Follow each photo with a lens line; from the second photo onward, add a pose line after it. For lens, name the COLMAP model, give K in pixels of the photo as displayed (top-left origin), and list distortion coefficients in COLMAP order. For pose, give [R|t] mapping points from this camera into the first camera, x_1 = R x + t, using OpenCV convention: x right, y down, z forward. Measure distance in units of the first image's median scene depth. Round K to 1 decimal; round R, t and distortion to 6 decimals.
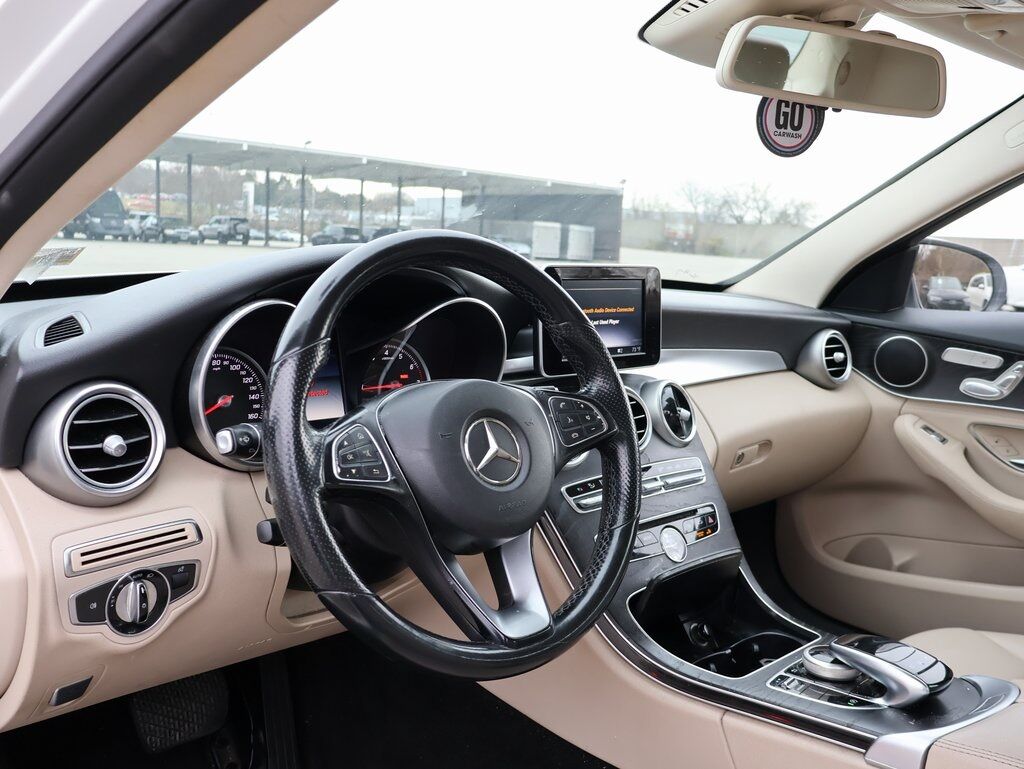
lens RADIAL K [[946.7, 0, 506.5], [0, 946.7, 381.8], [0, 0, 1]] dist [-0.004046, 0.000000]
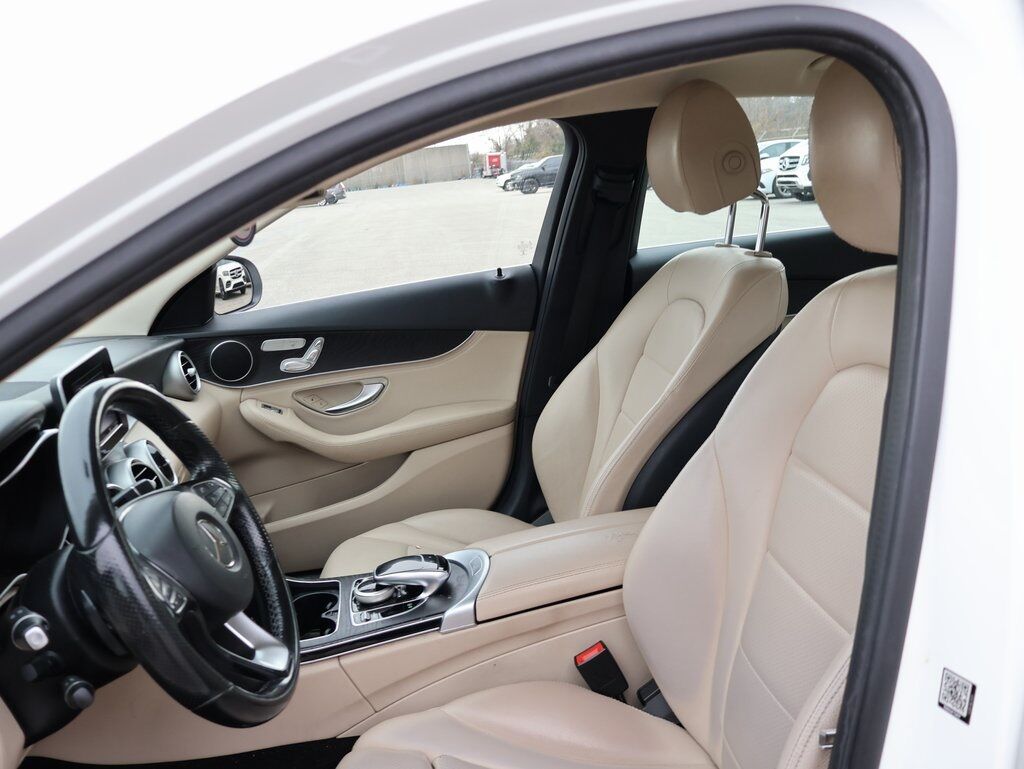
lens RADIAL K [[946.7, 0, 505.9], [0, 946.7, 384.0], [0, 0, 1]] dist [-0.004046, 0.000000]
pose [[0.571254, -0.288877, 0.768257, -0.336325], [0.249156, 0.952880, 0.173032, -0.119068], [-0.782042, 0.092571, 0.616312, -0.028416]]
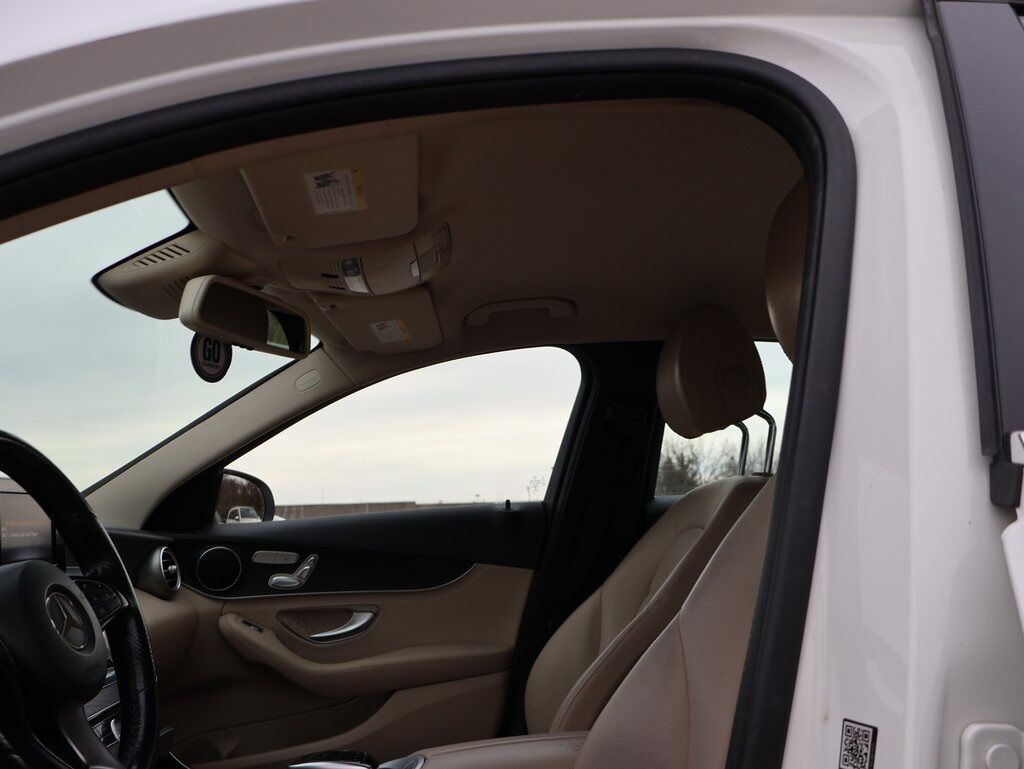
lens RADIAL K [[946.7, 0, 511.0], [0, 946.7, 390.8], [0, 0, 1]] dist [-0.004046, 0.000000]
pose [[0.645088, 0.040425, 0.763038, -0.259592], [0.166939, 0.967019, -0.192366, 0.053143], [-0.745649, 0.251474, 0.617064, -0.049685]]
